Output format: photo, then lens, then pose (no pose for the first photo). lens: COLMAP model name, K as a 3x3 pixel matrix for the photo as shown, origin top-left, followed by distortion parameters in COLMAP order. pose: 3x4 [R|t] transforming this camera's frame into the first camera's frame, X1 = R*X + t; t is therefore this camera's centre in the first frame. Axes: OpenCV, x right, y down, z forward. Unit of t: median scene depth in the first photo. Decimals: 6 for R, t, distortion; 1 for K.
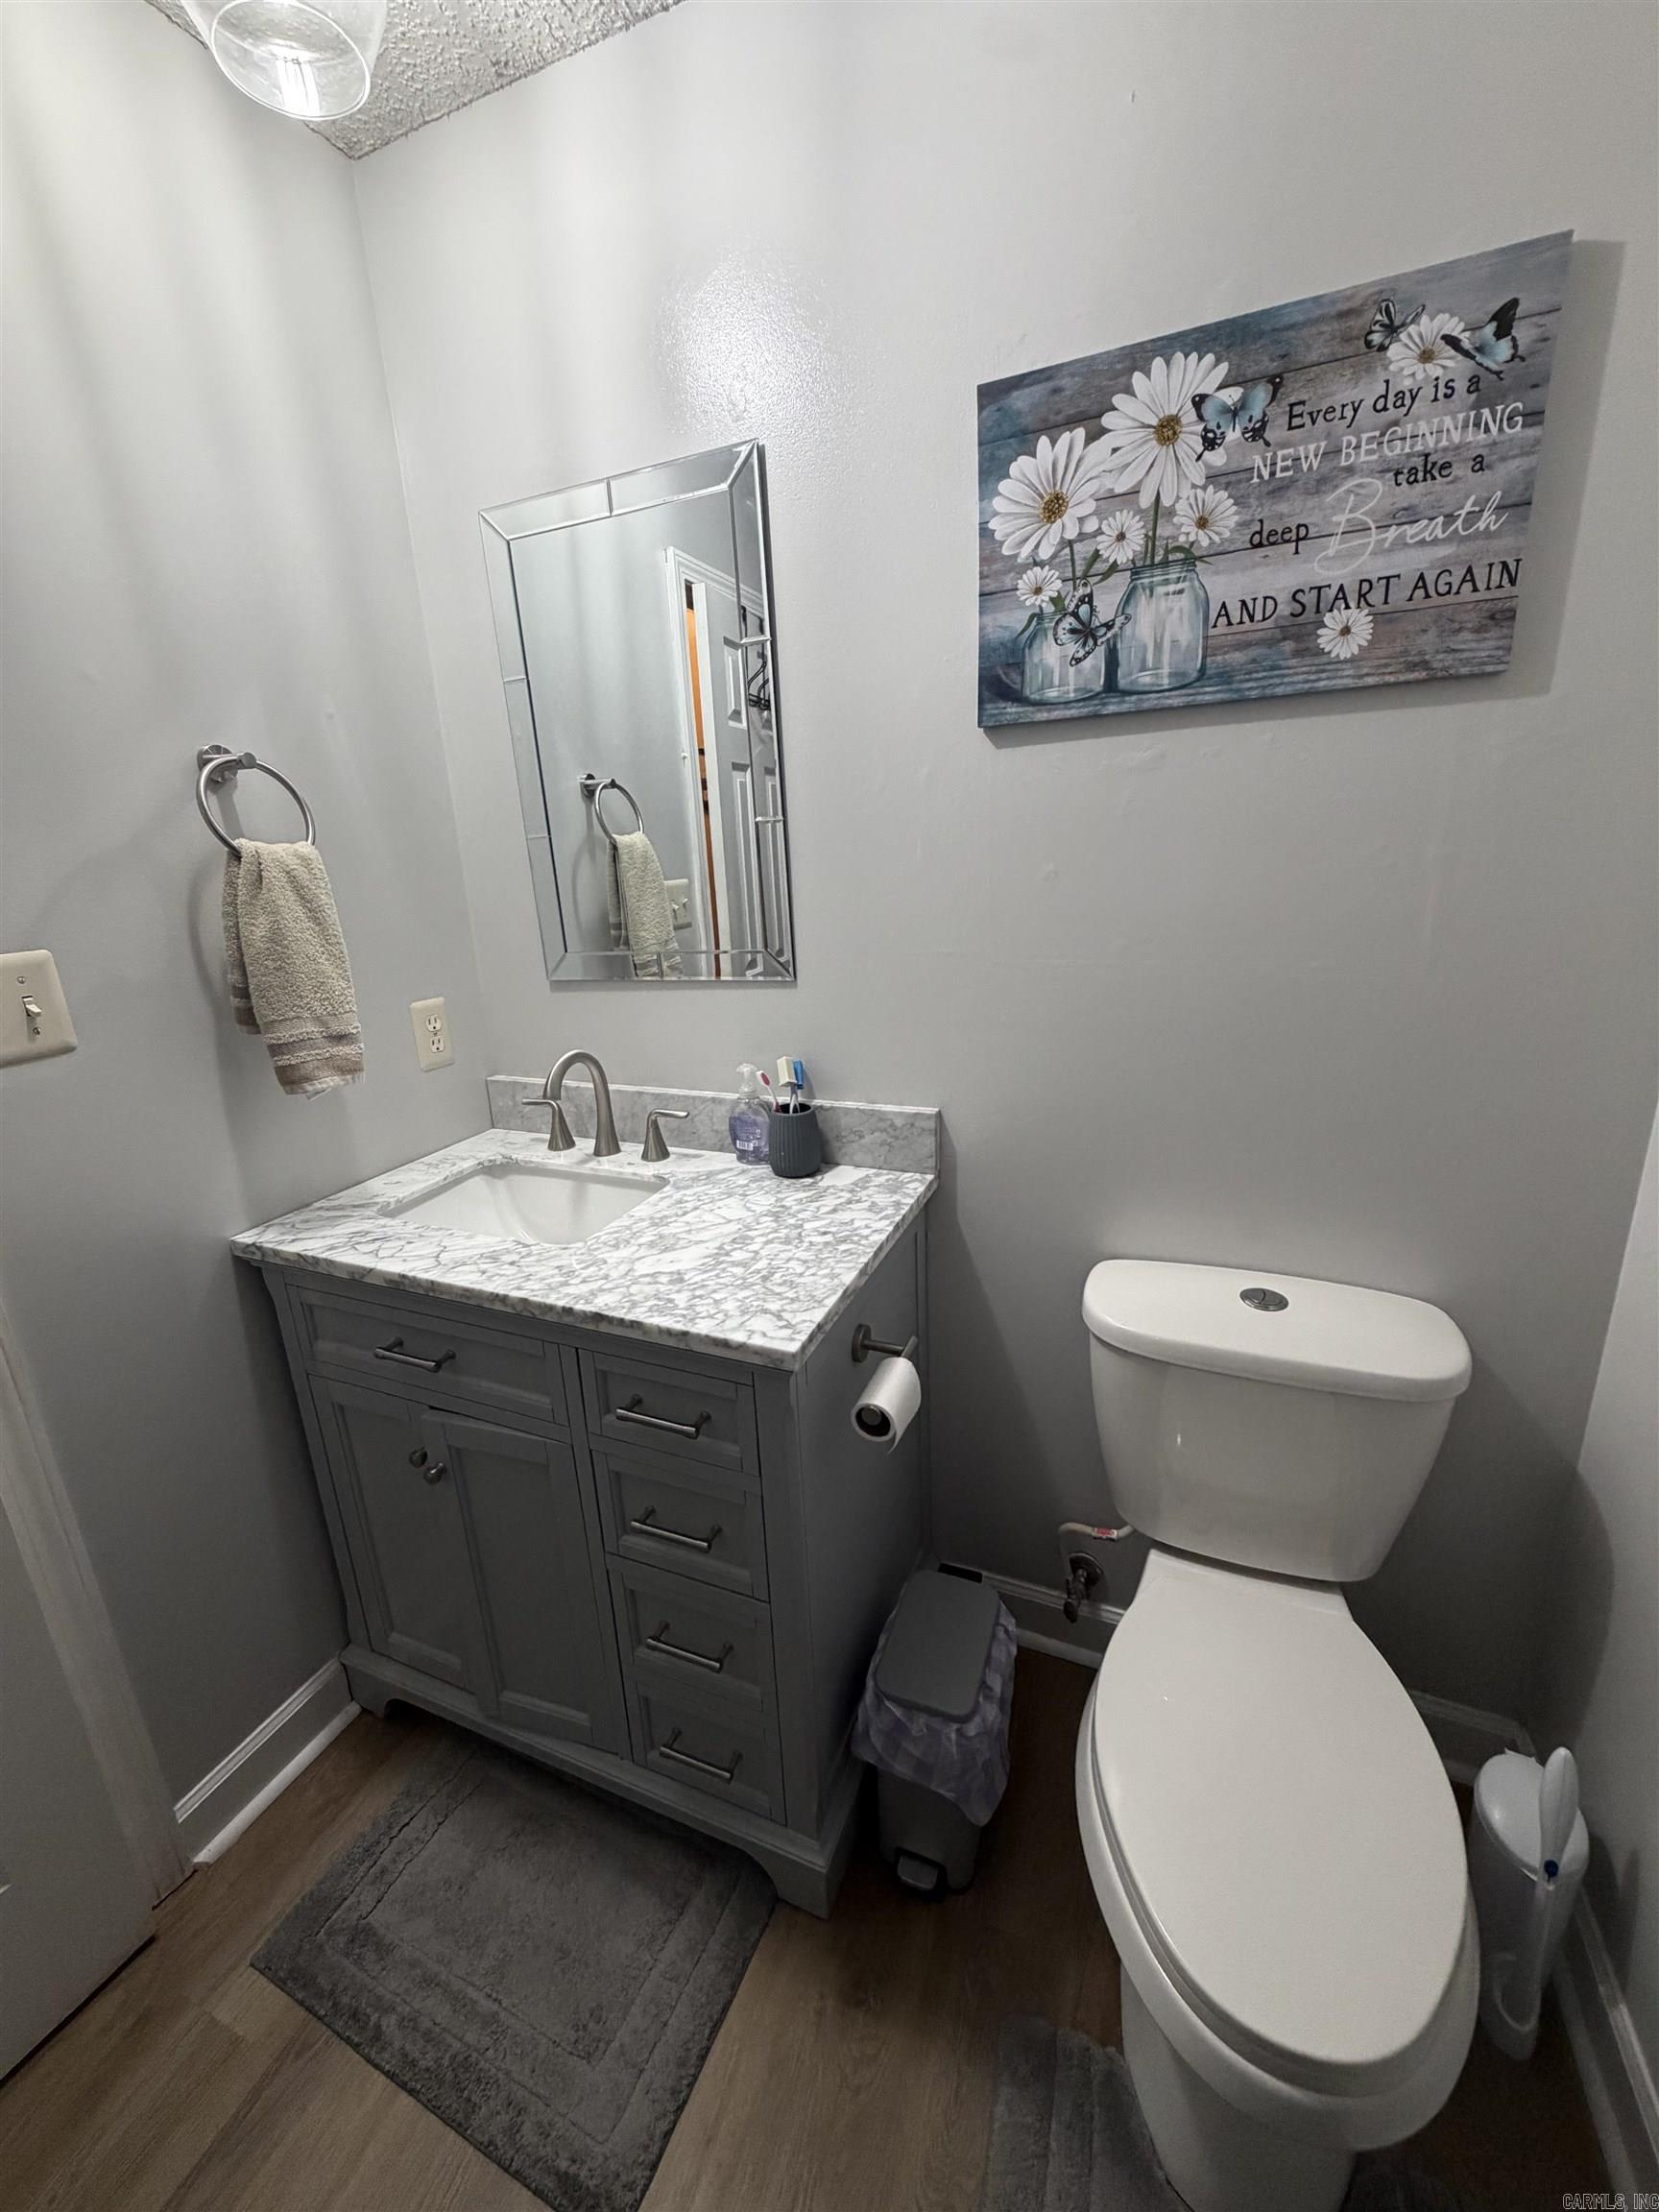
lens RADIAL K [[883.9, 0, 831.9], [0, 883.9, 1099.9], [0, 0, 1]] dist [-0.000952, 0.000019]
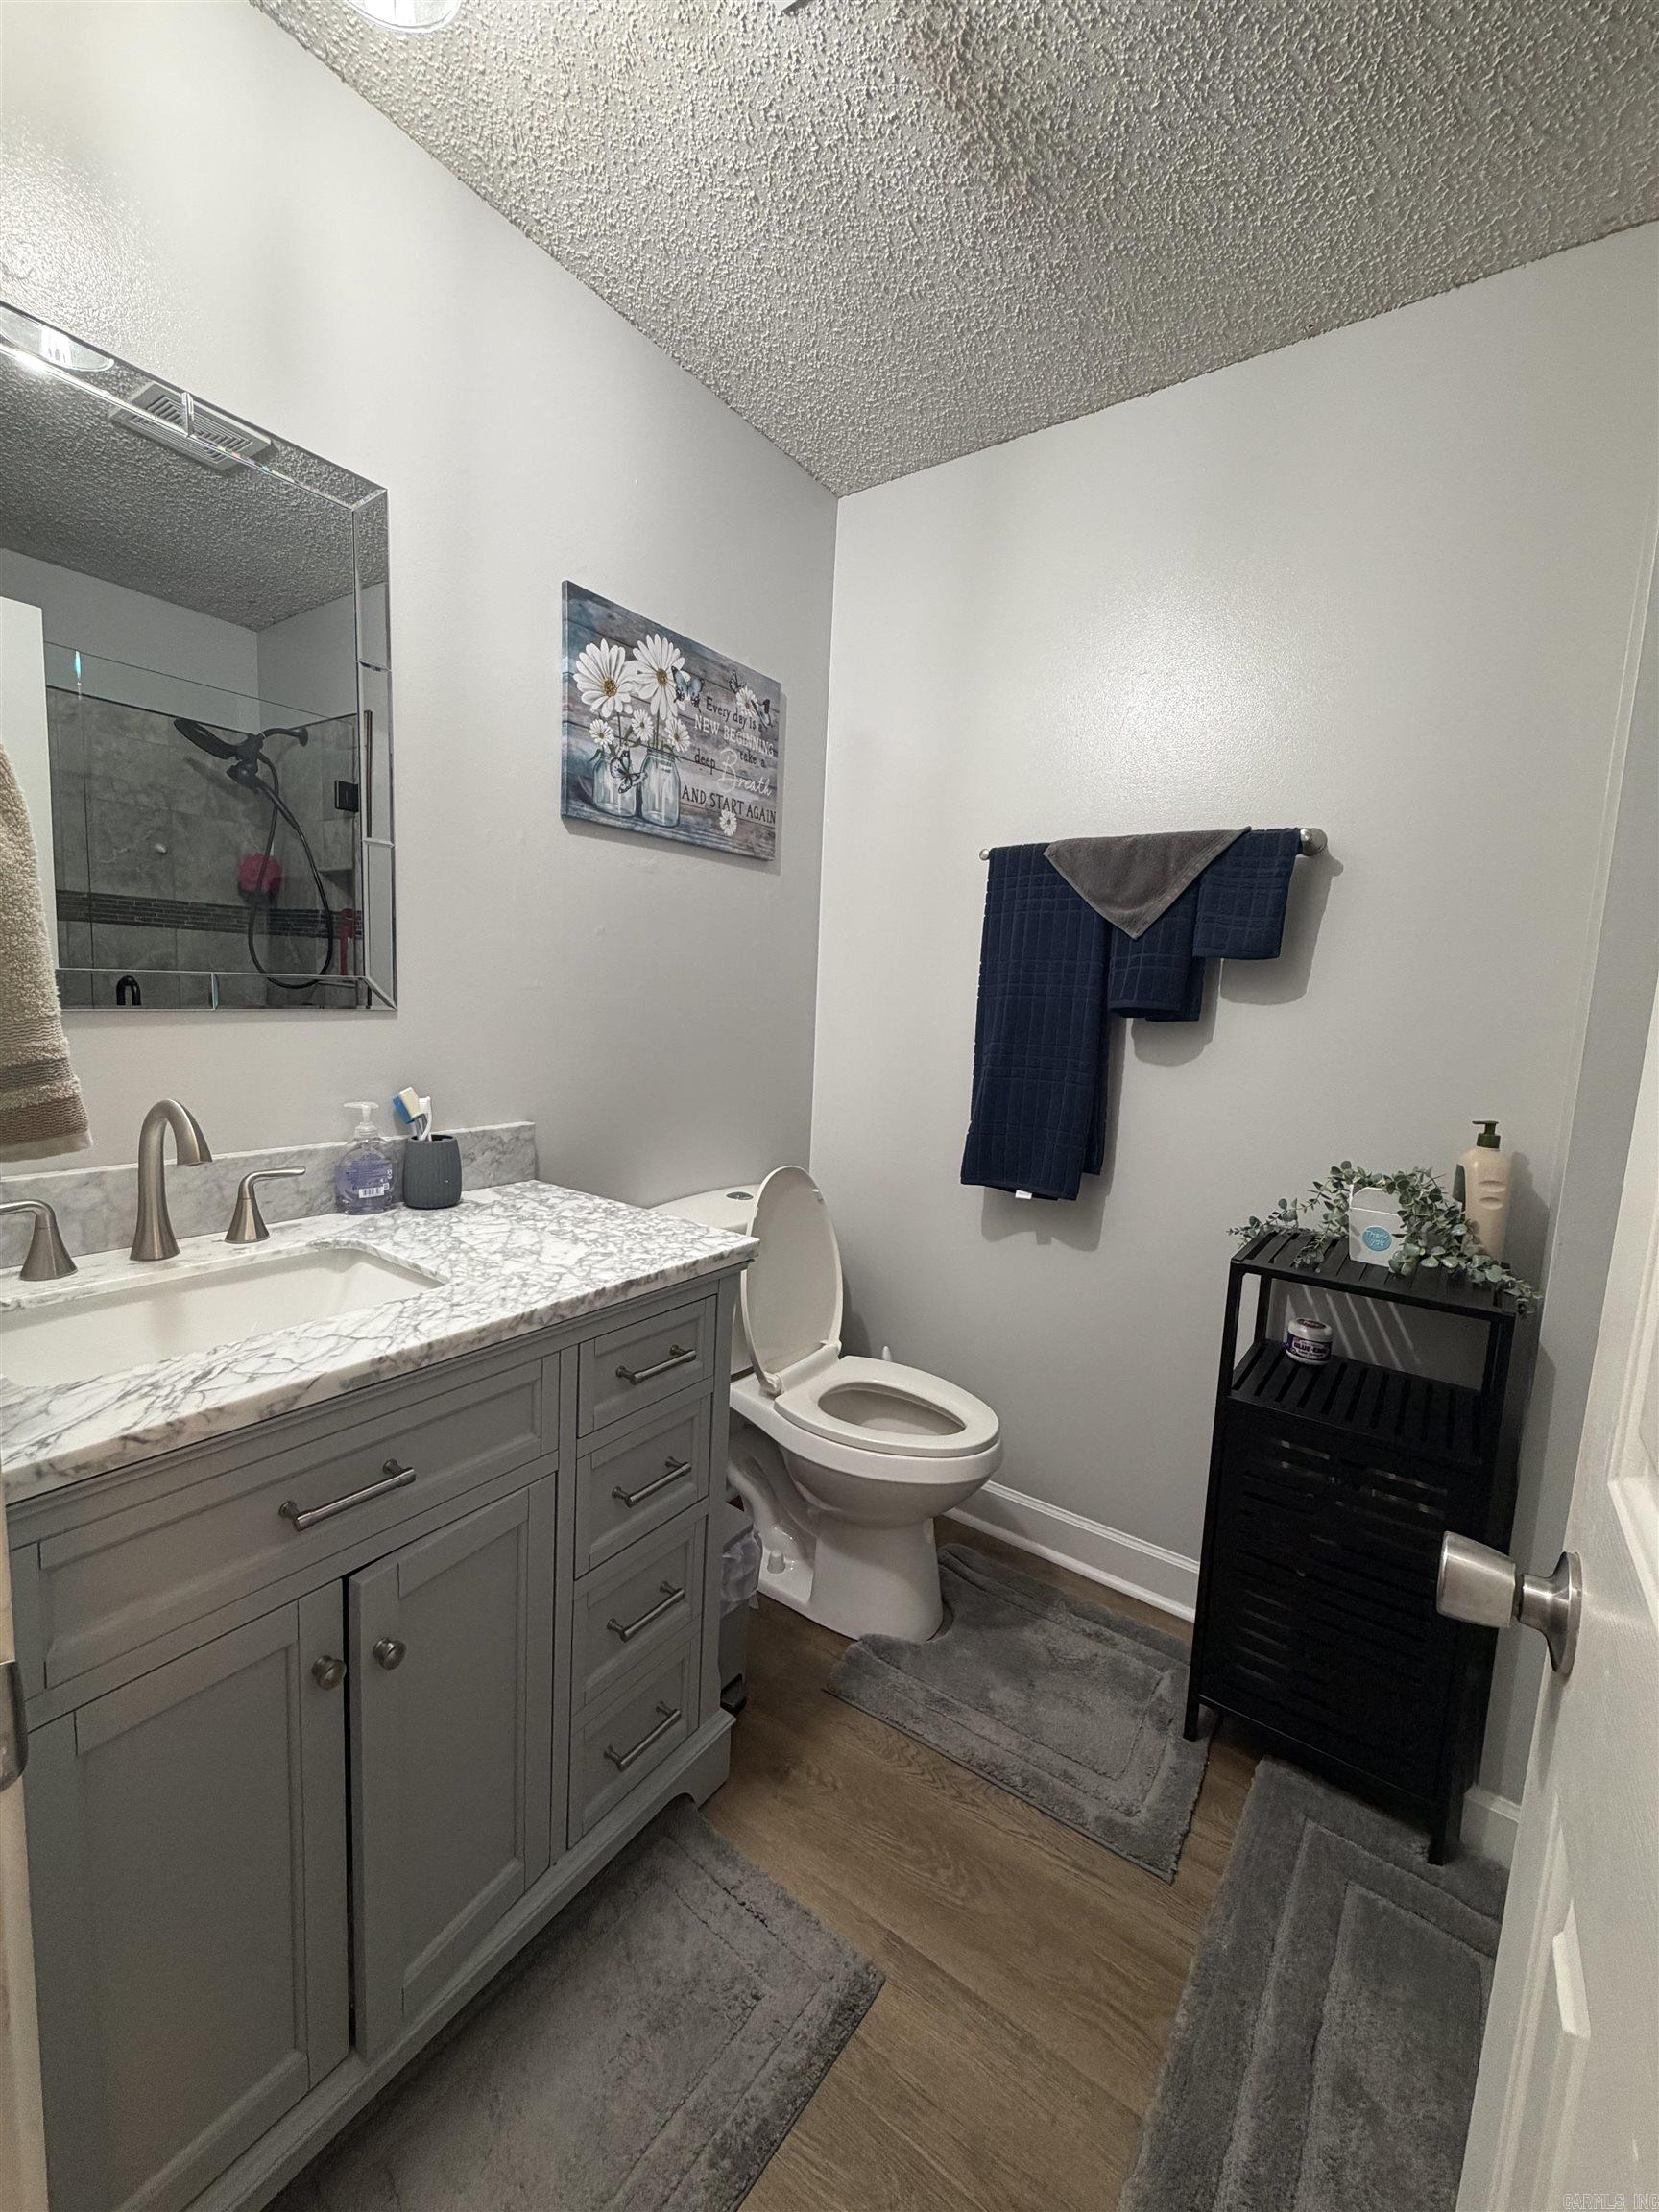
lens RADIAL K [[883.9, 0, 835.5], [0, 883.9, 1100.6], [0, 0, 1]] dist [-0.000952, 0.000019]
pose [[0.205167, -0.064415, 0.976605, -1.168861], [0.214448, 0.976544, 0.019359, 0.059748], [-0.954944, 0.205459, 0.214168, 0.464036]]
